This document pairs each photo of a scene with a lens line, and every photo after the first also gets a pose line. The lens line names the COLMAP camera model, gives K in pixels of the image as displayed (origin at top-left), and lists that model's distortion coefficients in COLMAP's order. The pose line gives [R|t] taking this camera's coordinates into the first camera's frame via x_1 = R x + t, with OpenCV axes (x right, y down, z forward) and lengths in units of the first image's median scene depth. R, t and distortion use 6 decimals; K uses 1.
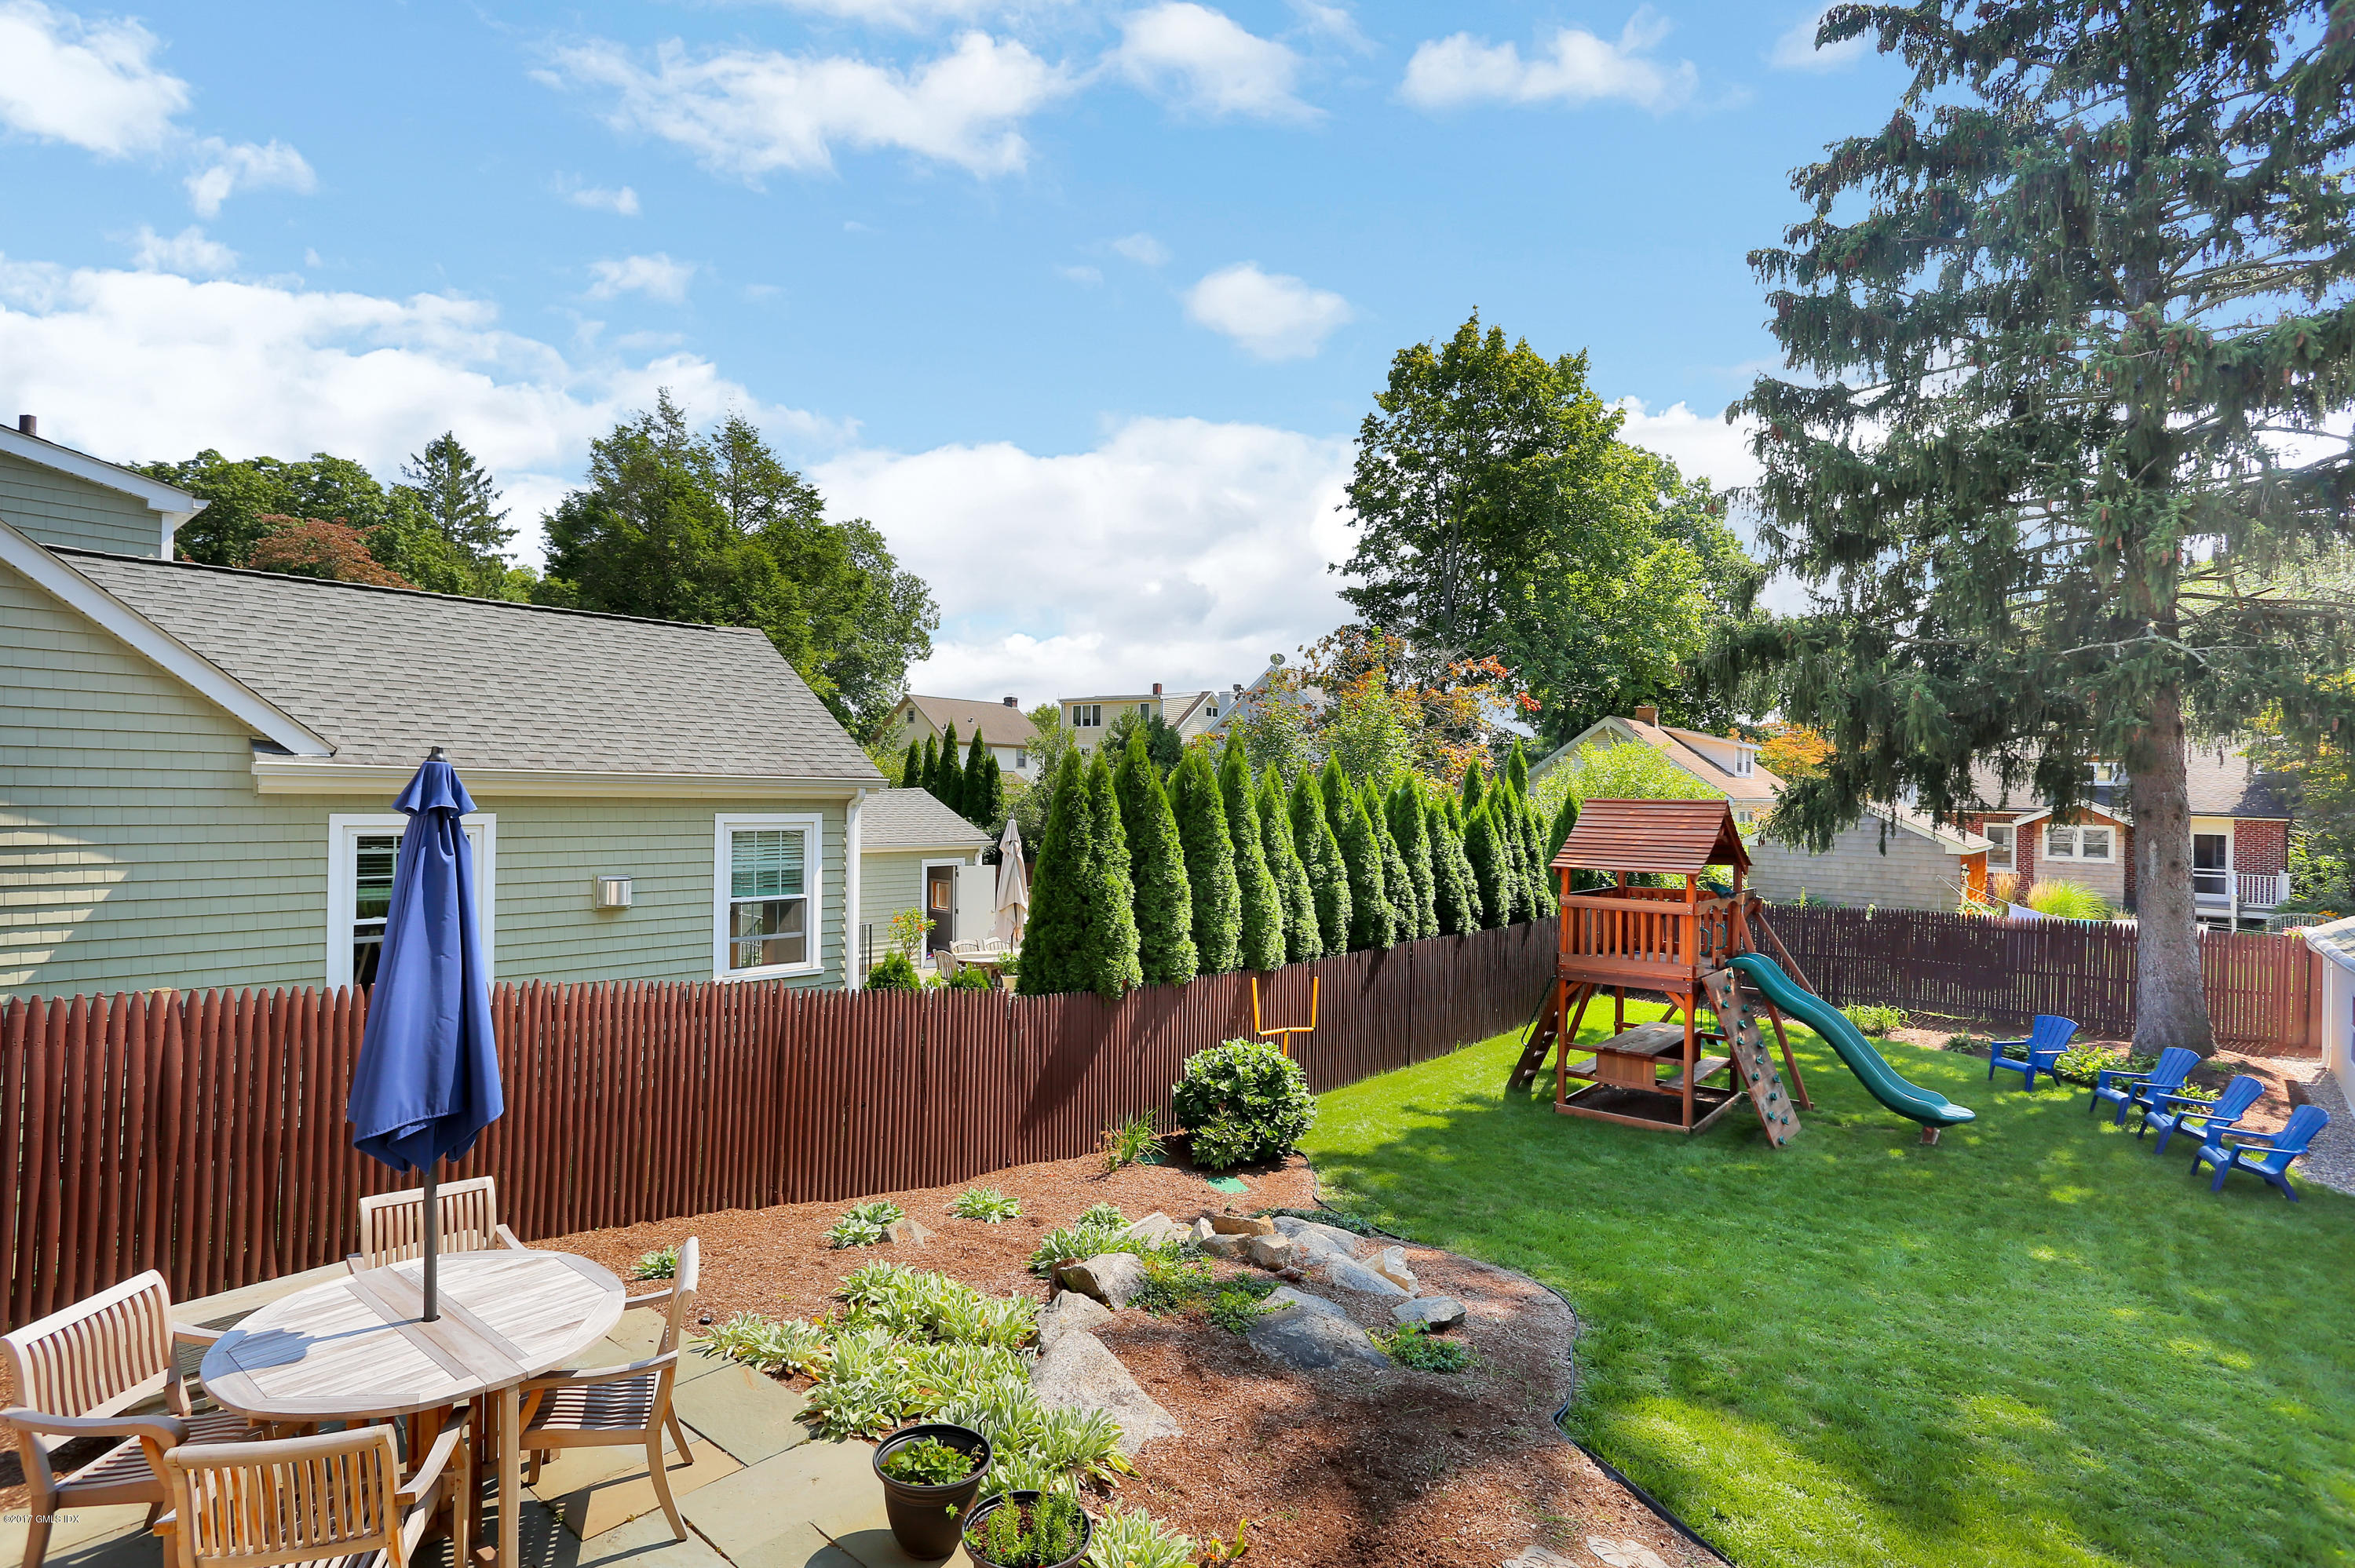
lens RADIAL K [[1188.2, 0, 1200.3], [0, 1188.2, 783.0], [0, 0, 1]] dist [-0.054776, 0.022578]
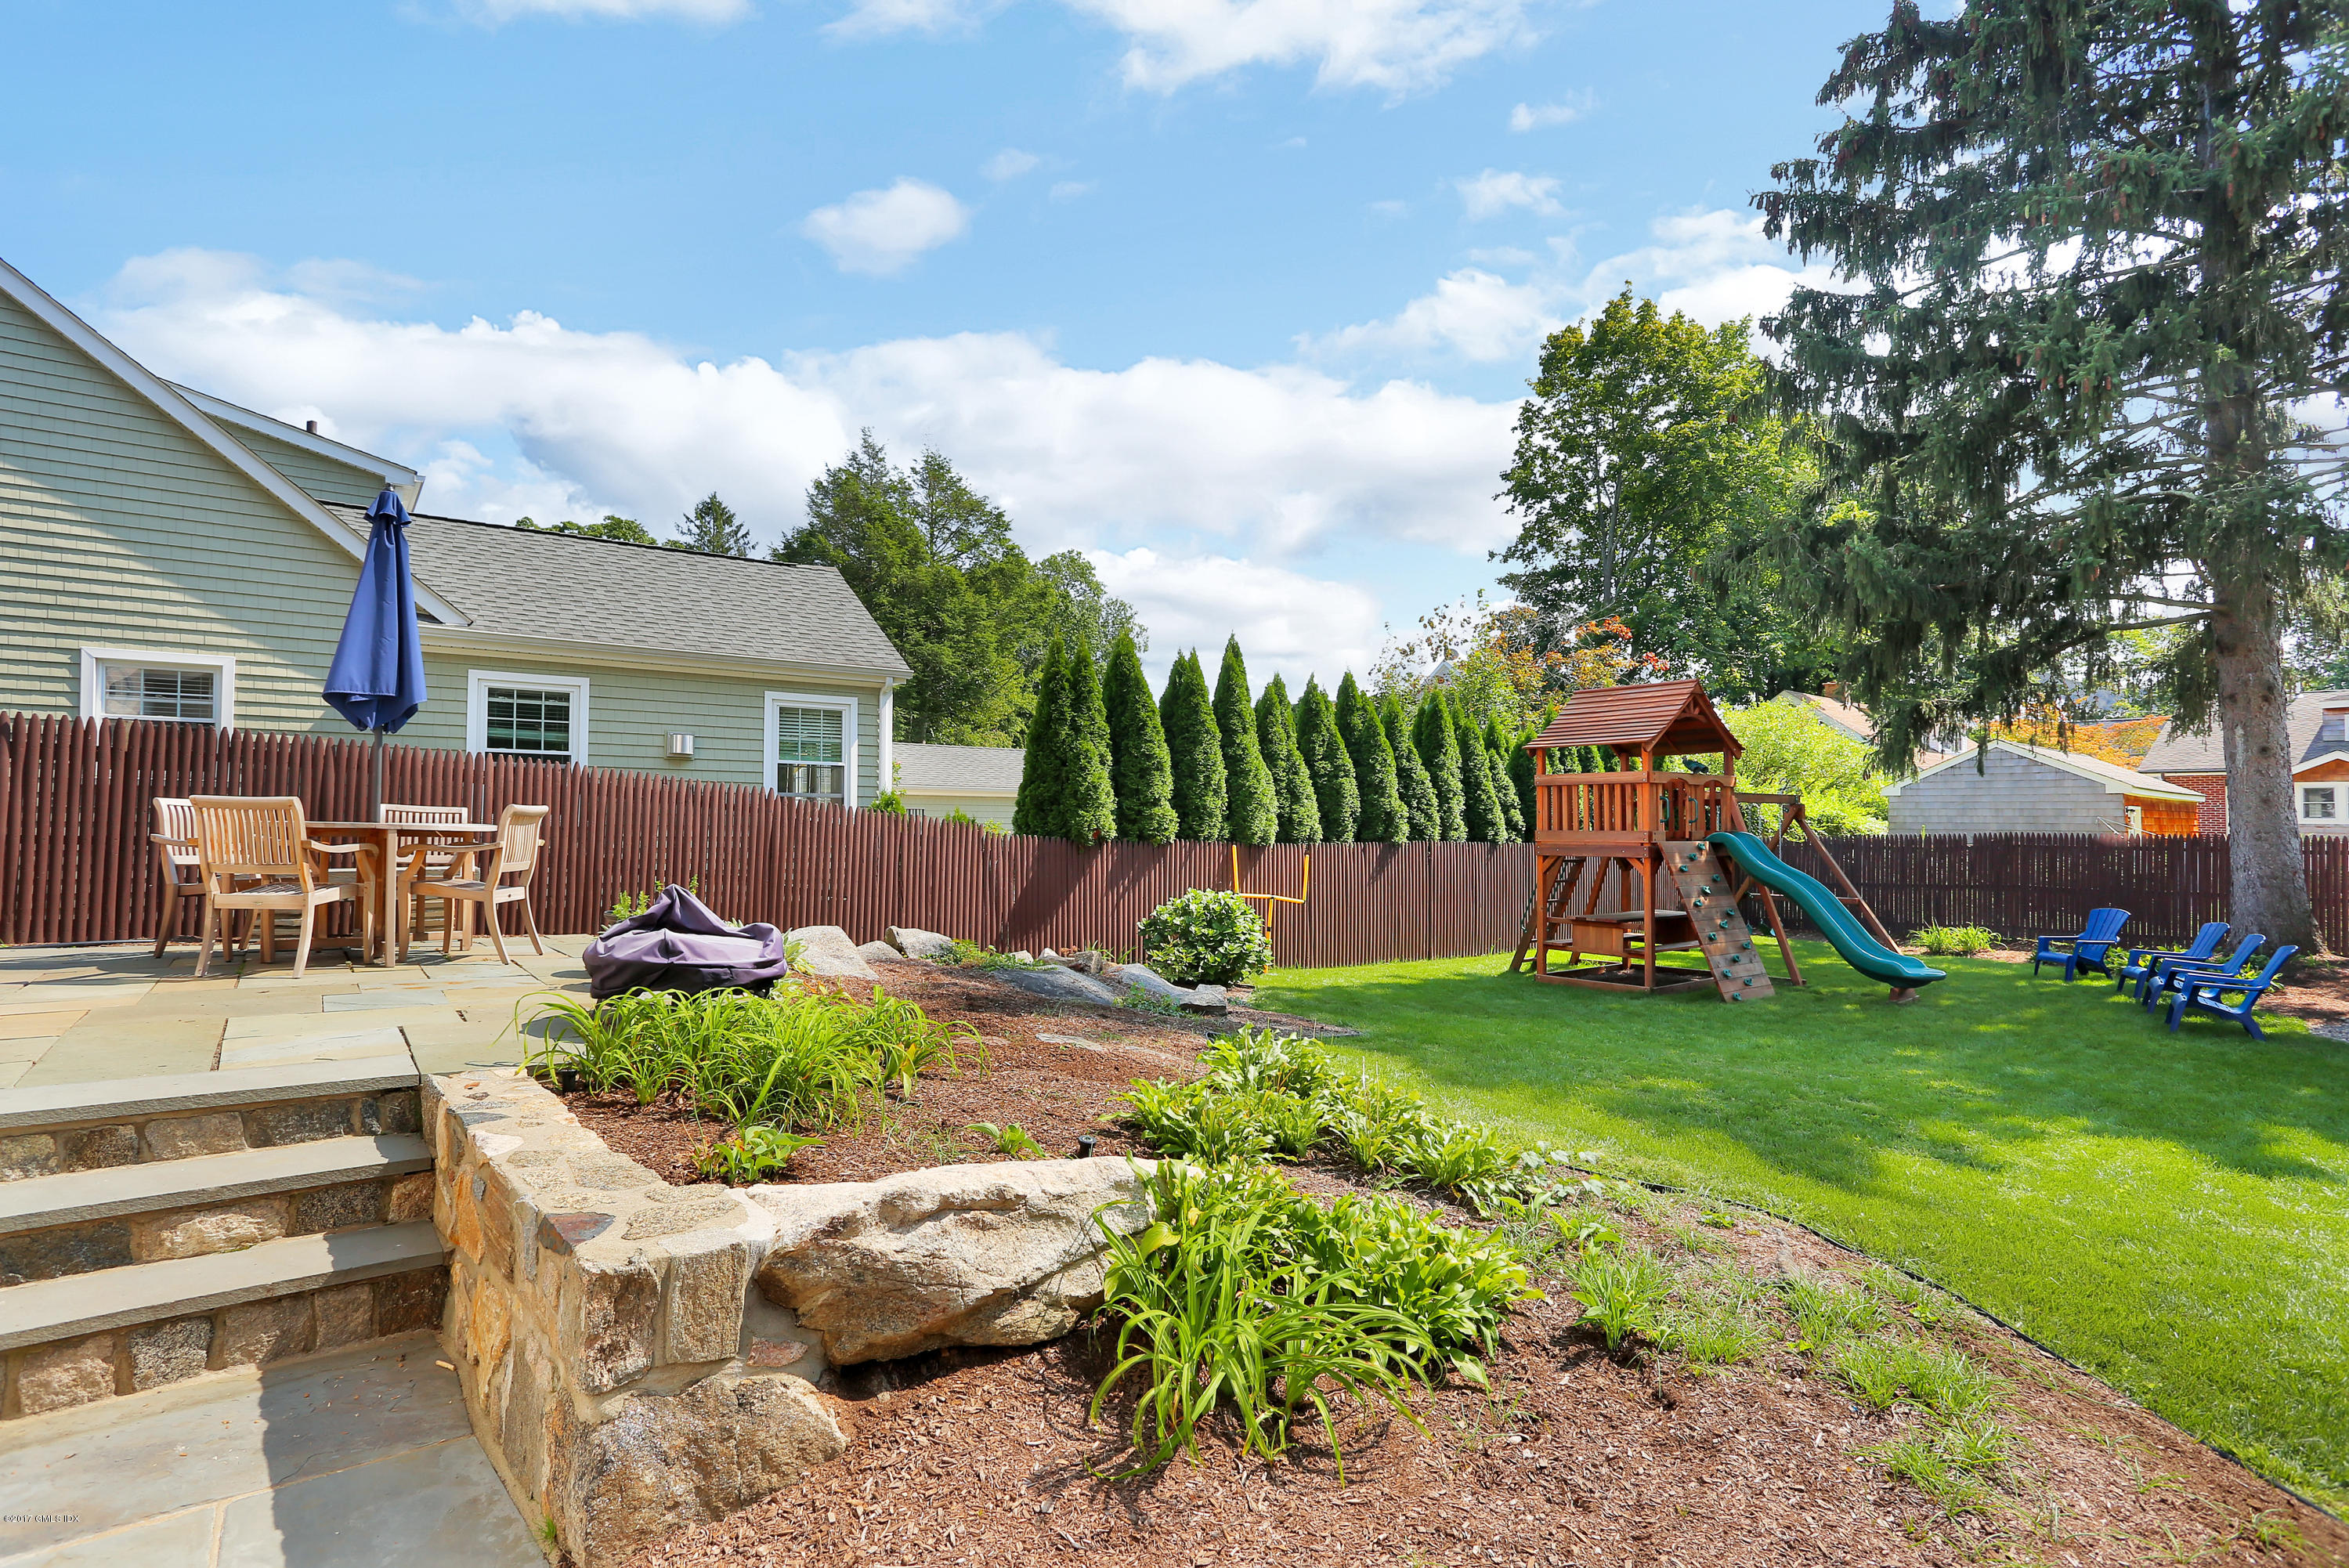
lens RADIAL K [[1185.3, 0, 1178.0], [0, 1185.3, 785.5], [0, 0, 1]] dist [-0.054776, 0.022578]
pose [[0.976482, -0.020077, -0.214662, 0.177603], [0.014573, 0.999524, -0.027194, 0.103835], [0.215105, 0.023427, 0.976310, -0.080223]]
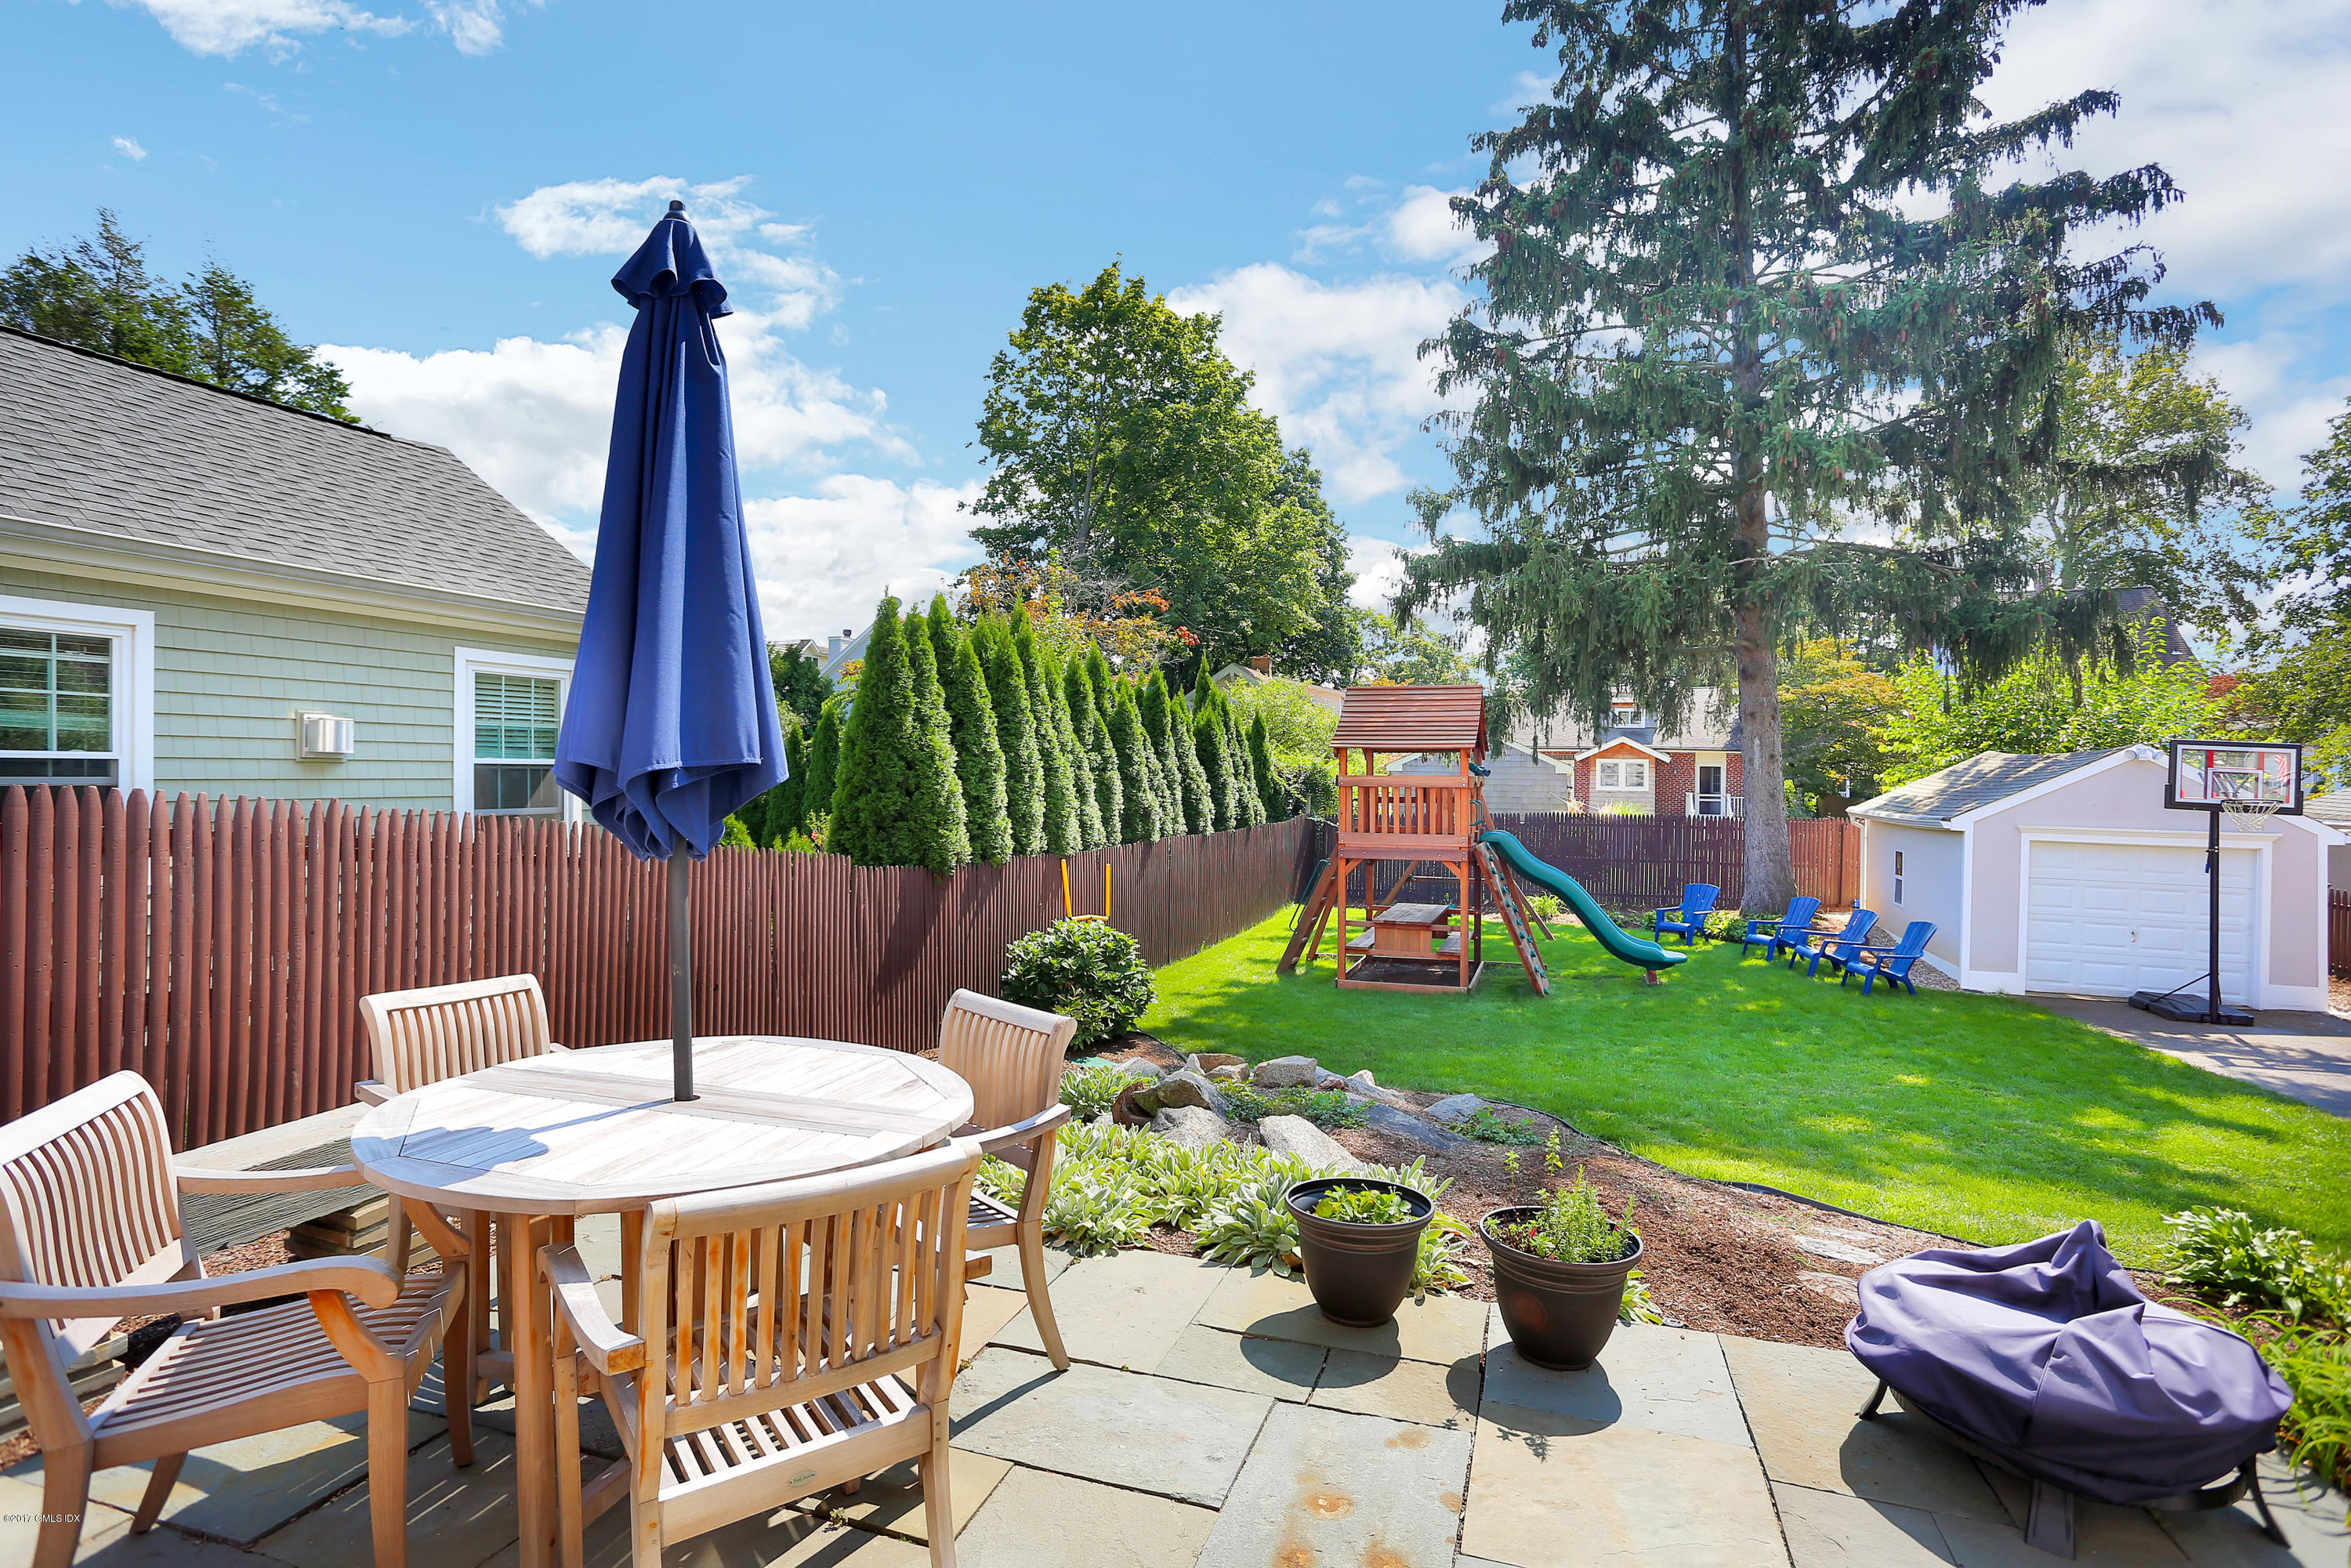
lens RADIAL K [[1186.3, 0, 1207.9], [0, 1186.3, 773.5], [0, 0, 1]] dist [-0.054776, 0.022578]
pose [[0.933734, -0.009541, 0.357840, -0.138035], [0.003642, 0.999846, 0.017155, 0.060872], [-0.357949, -0.014714, 0.933625, 0.065378]]
